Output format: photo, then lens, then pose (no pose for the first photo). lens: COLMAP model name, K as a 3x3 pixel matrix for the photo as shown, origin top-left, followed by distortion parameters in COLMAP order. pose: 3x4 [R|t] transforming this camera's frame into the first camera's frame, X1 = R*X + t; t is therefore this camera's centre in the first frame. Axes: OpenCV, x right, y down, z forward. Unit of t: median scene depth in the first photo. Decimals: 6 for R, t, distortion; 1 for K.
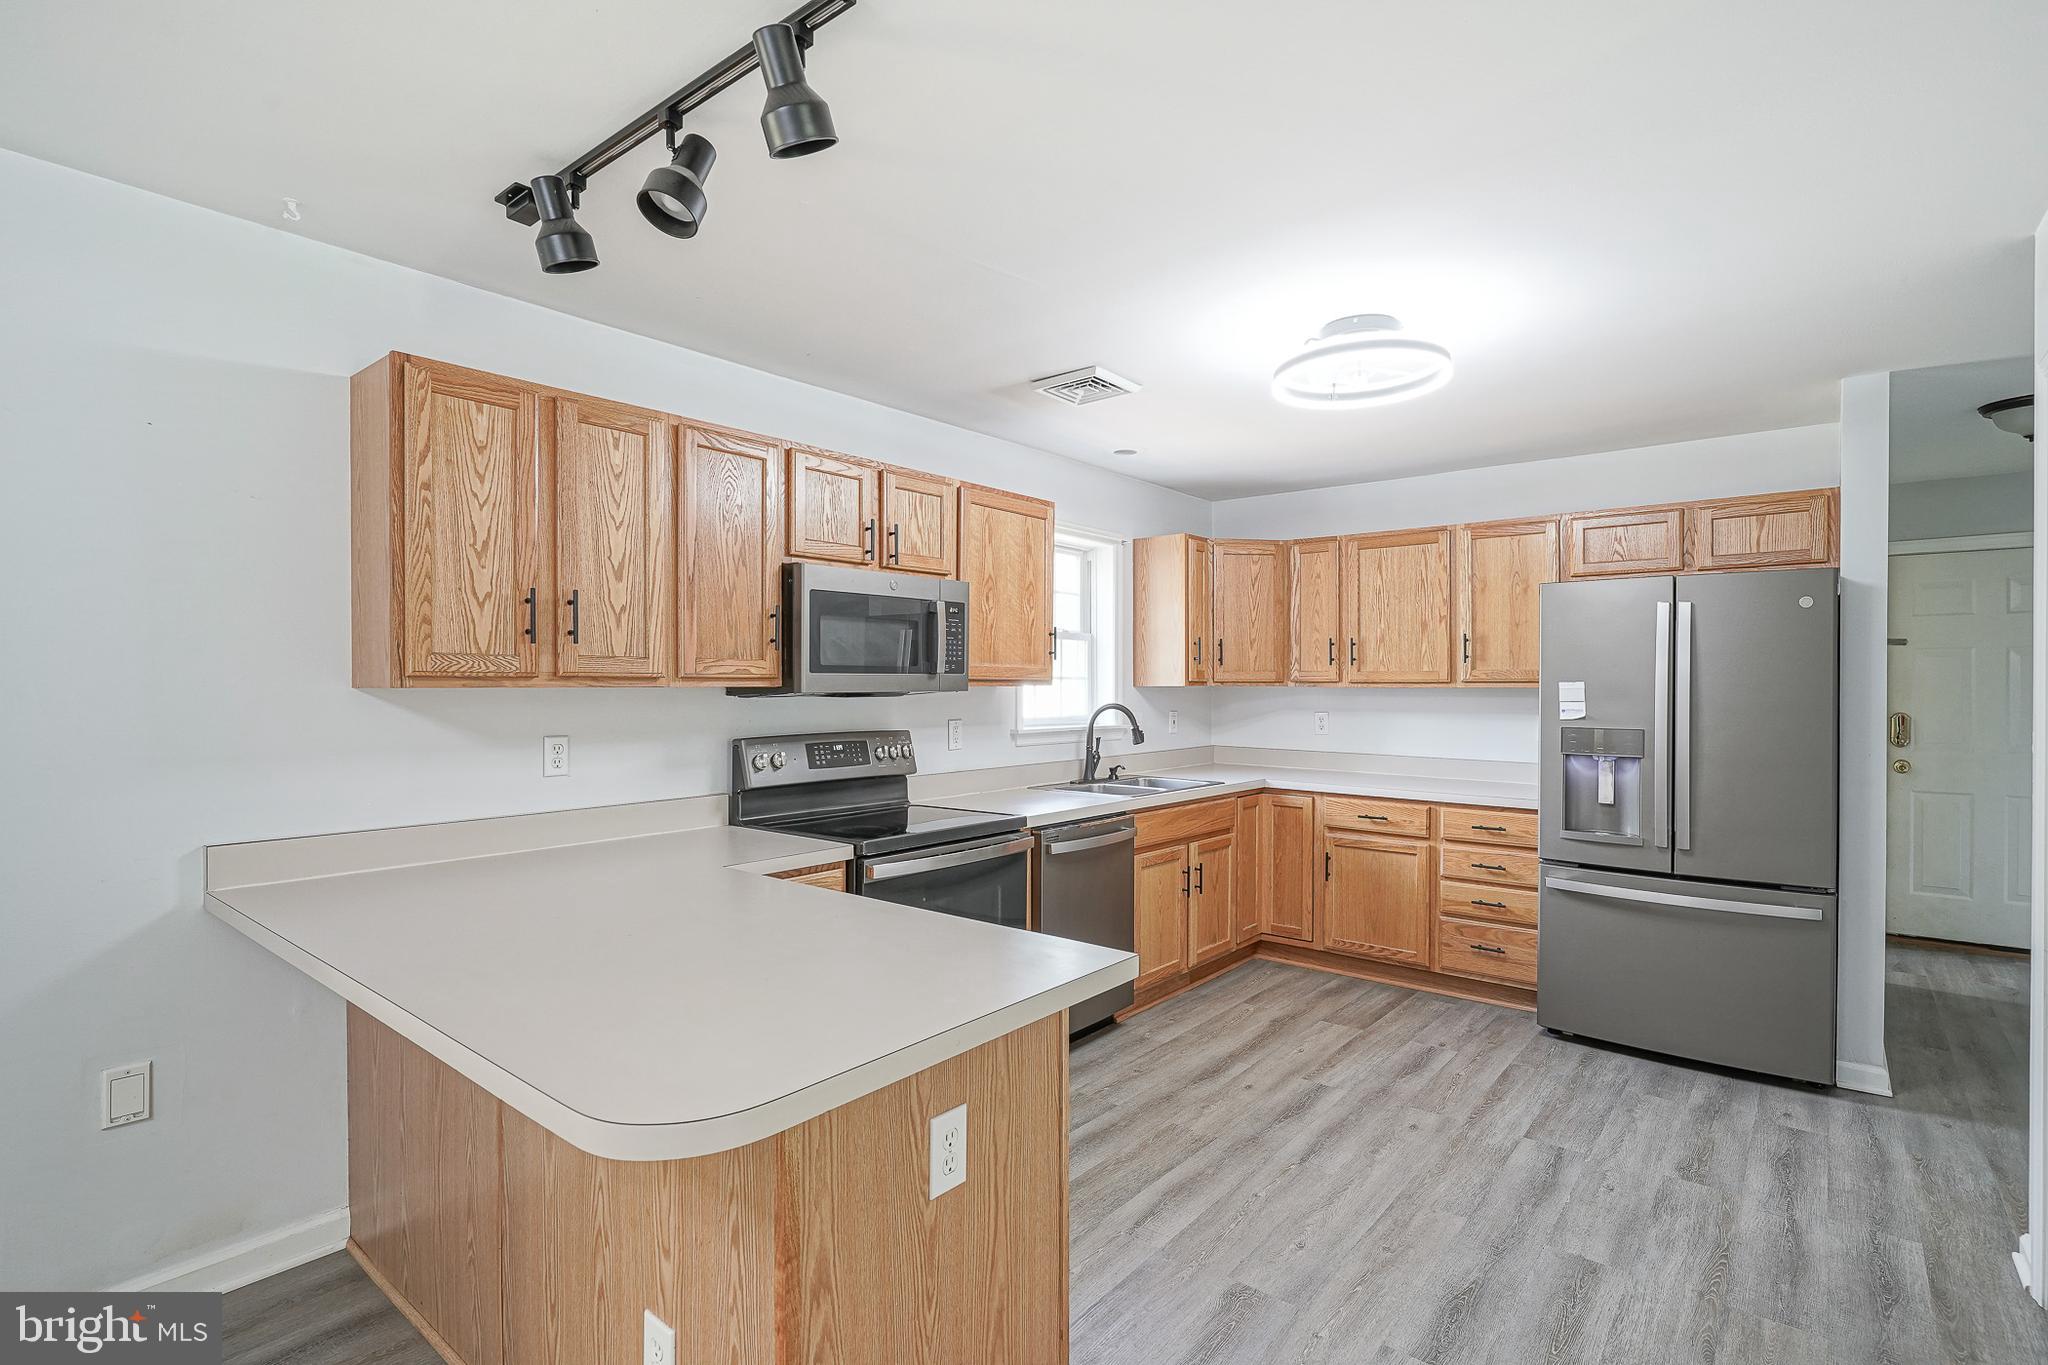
lens RADIAL K [[998.0, 0, 976.9], [0, 998.0, 689.4], [0, 0, 1]] dist [-0.007988, 0.006234]
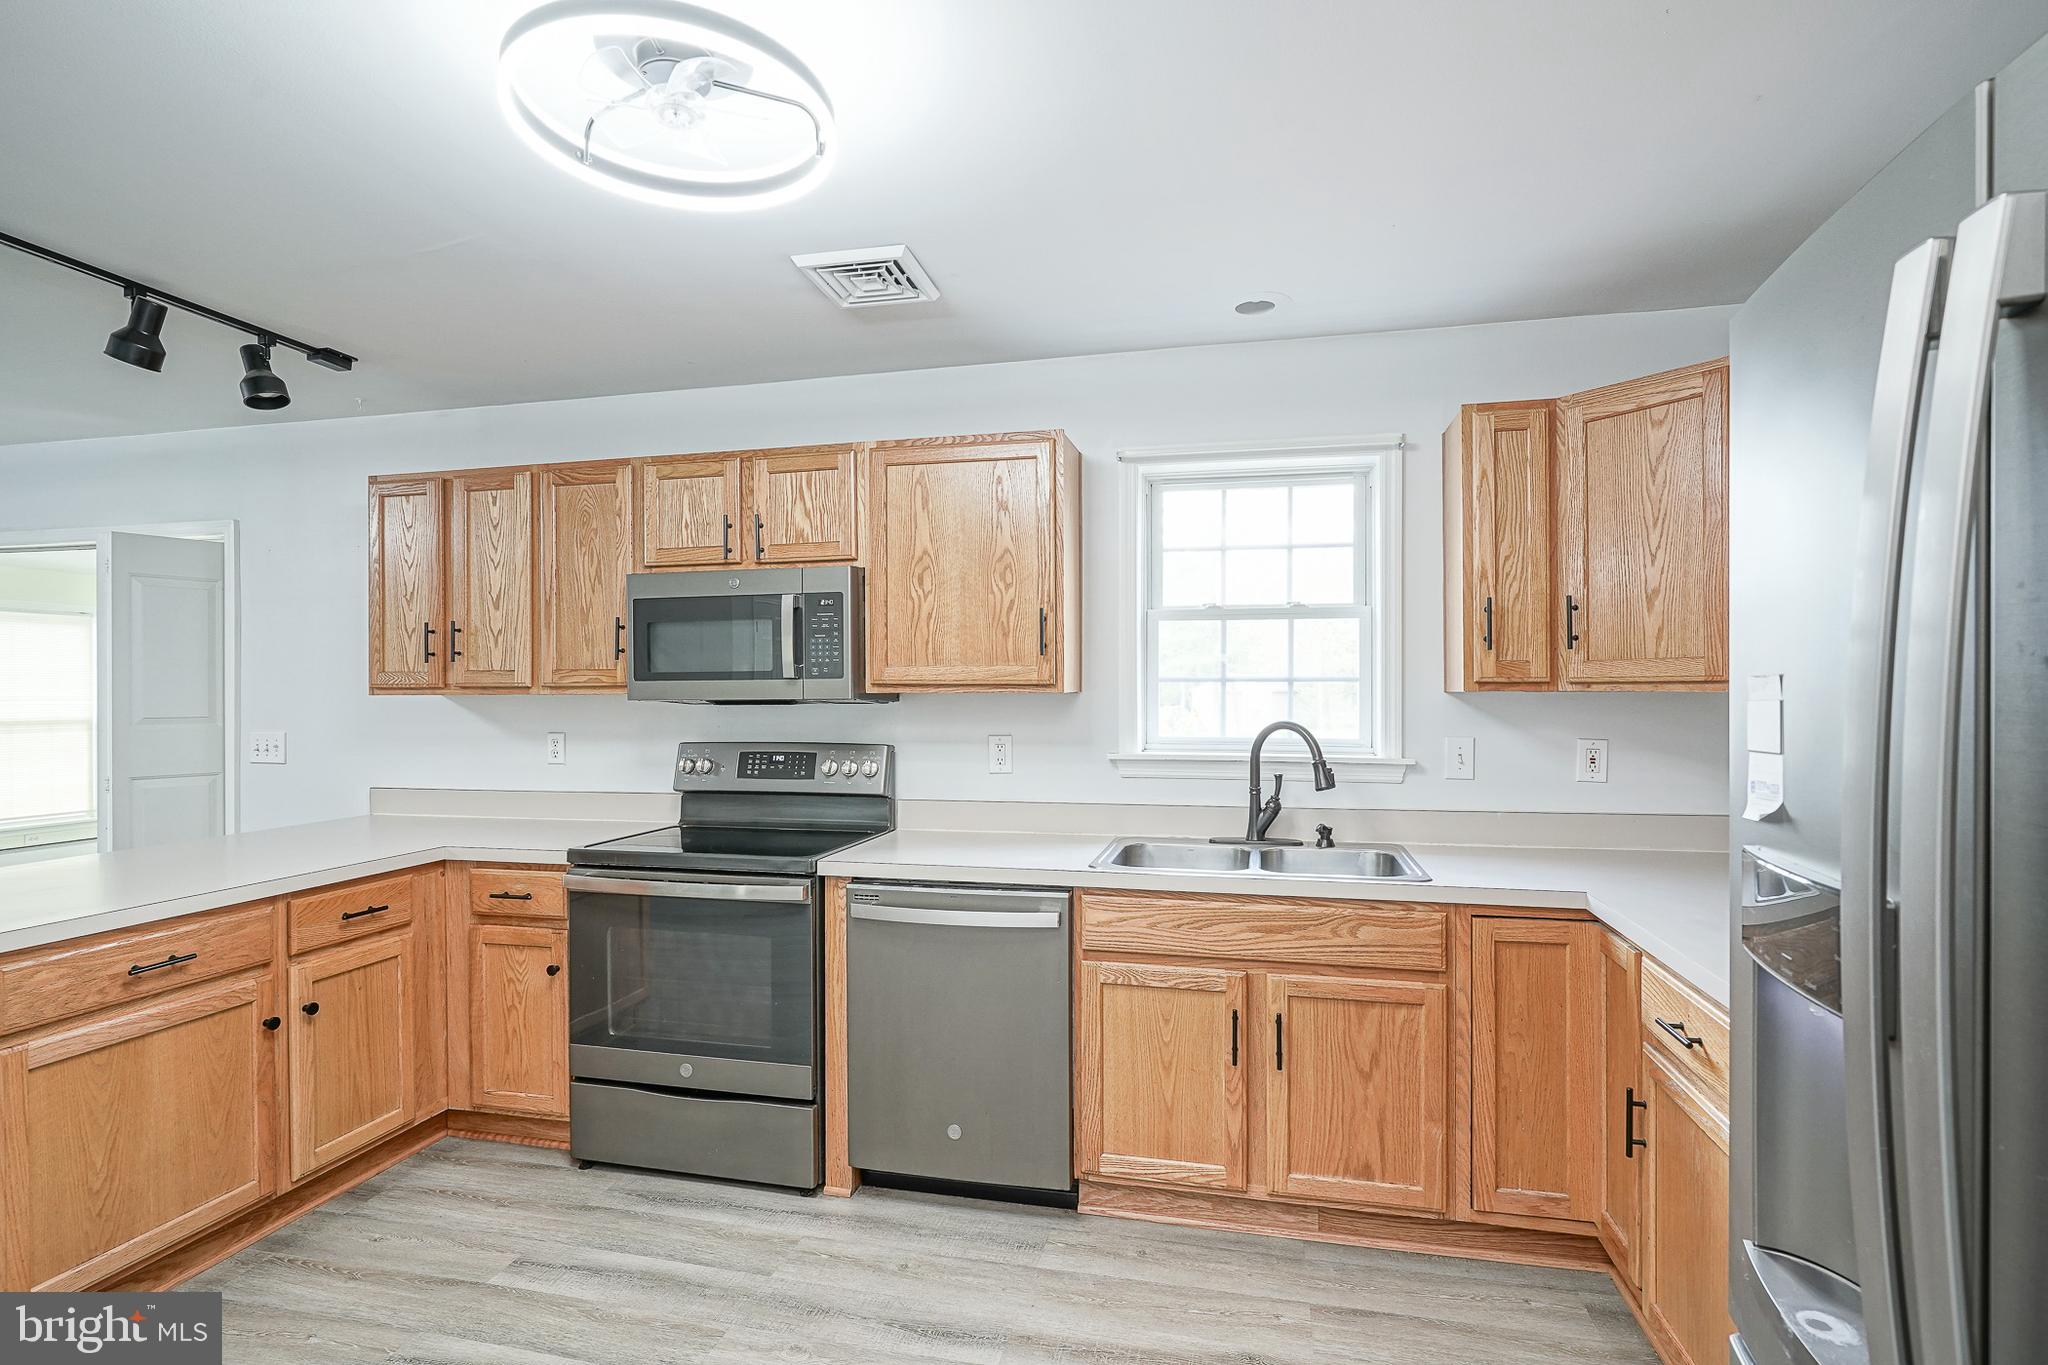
lens RADIAL K [[998.0, 0, 1032.8], [0, 998.0, 685.0], [0, 0, 1]] dist [-0.007988, 0.006234]
pose [[0.462972, -0.006391, -0.886350, 0.918393], [0.000231, 0.999975, -0.007090, -0.004839], [0.886373, 0.003077, 0.462961, 0.881018]]
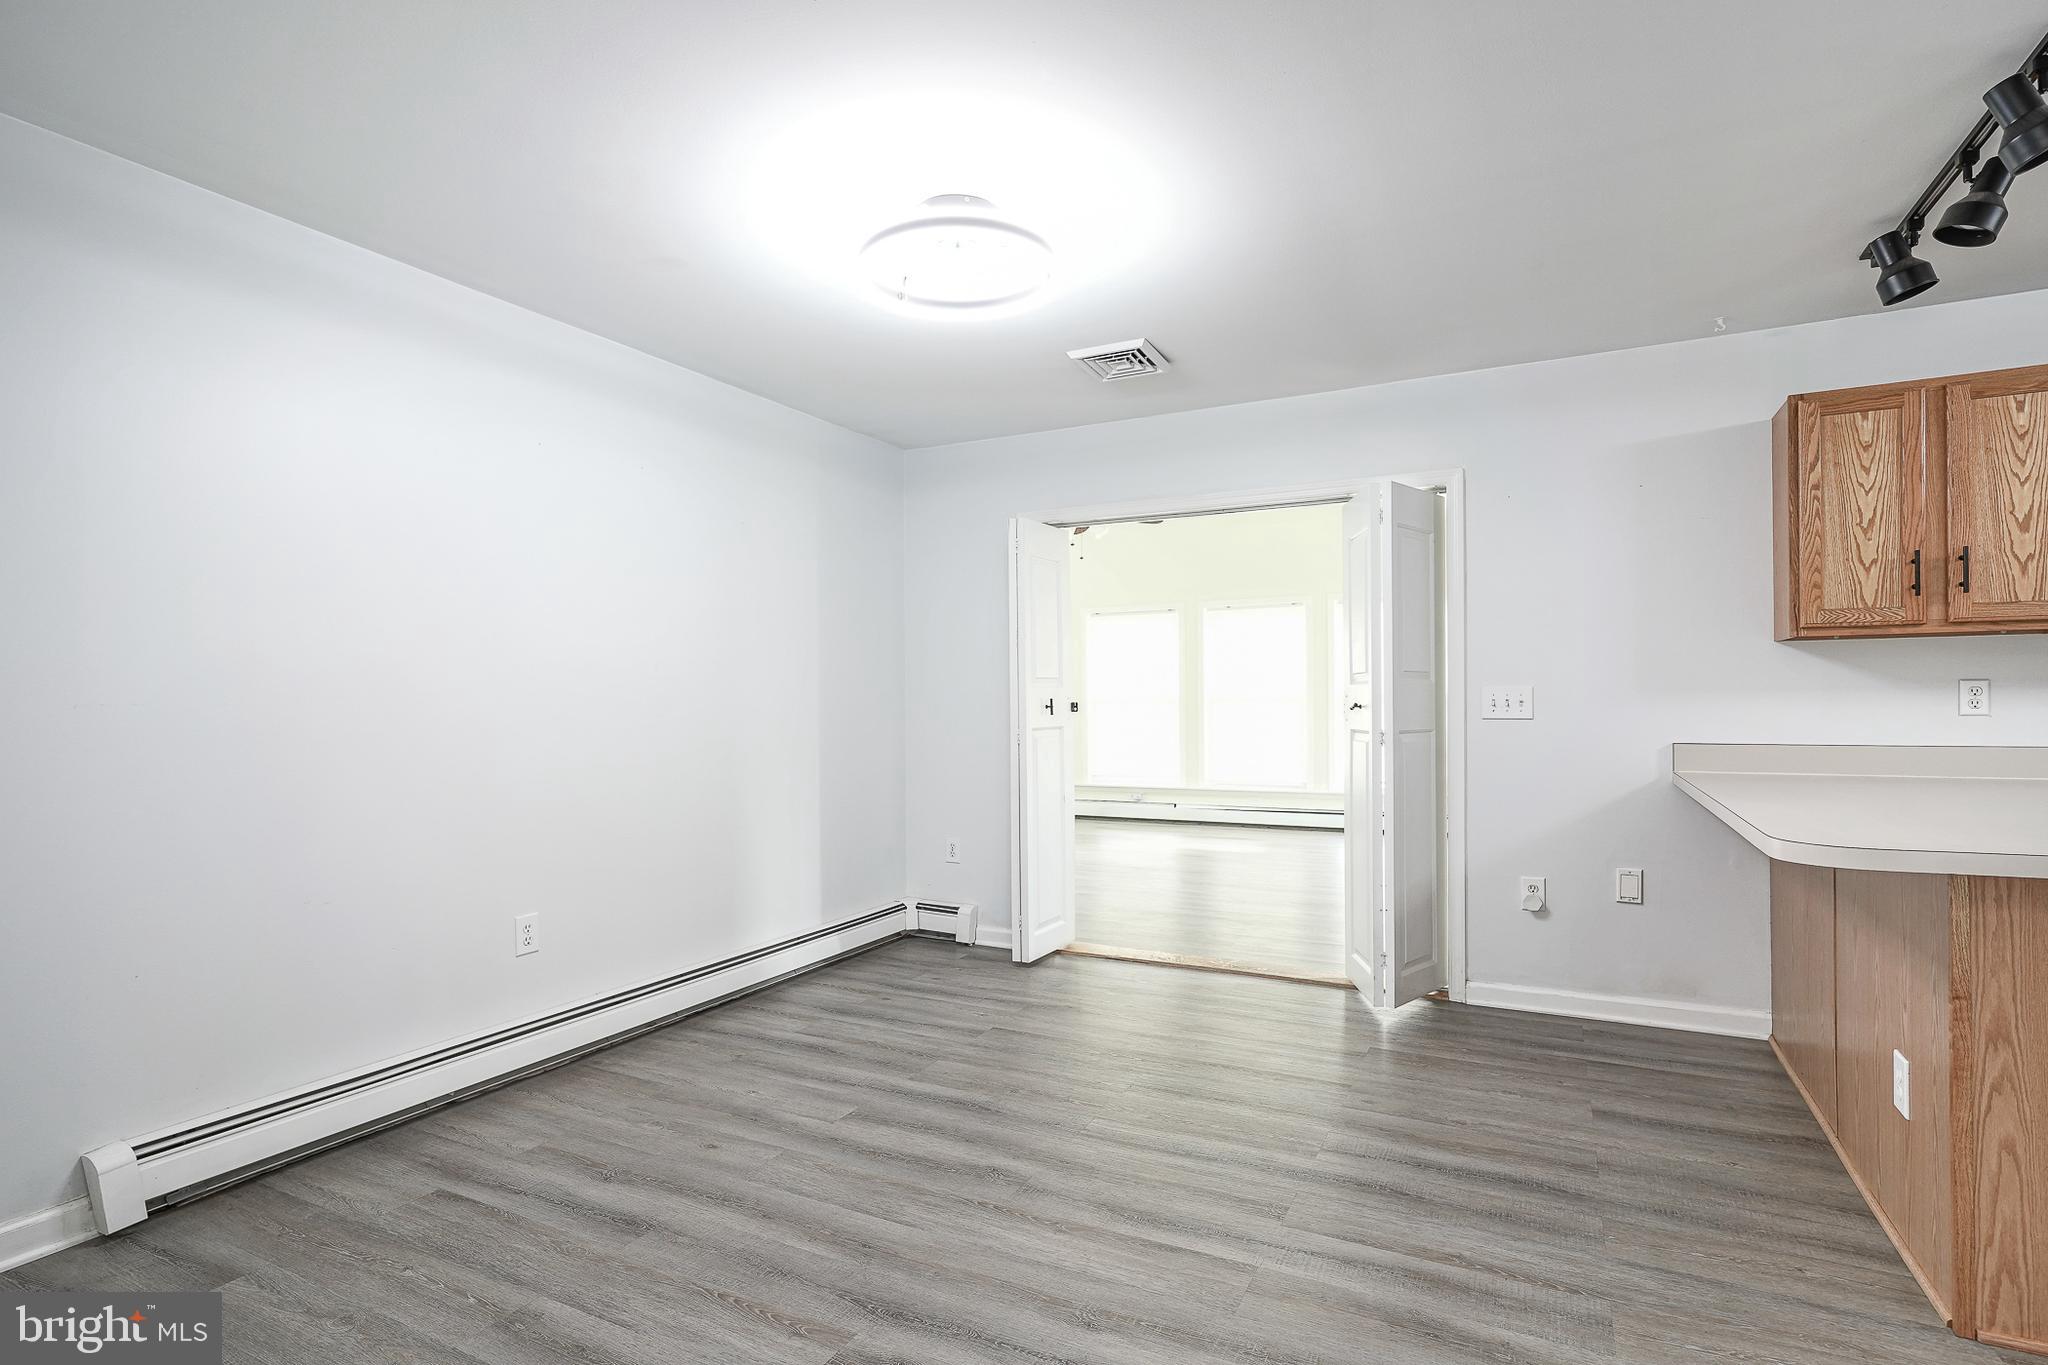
lens RADIAL K [[998.0, 0, 1036.0], [0, 998.0, 703.4], [0, 0, 1]] dist [-0.007988, 0.006234]
pose [[0.236317, -0.002079, -0.971674, 0.381581], [0.000186, 0.999998, -0.002094, 0.069429], [0.971676, 0.000314, 0.236317, -0.262103]]
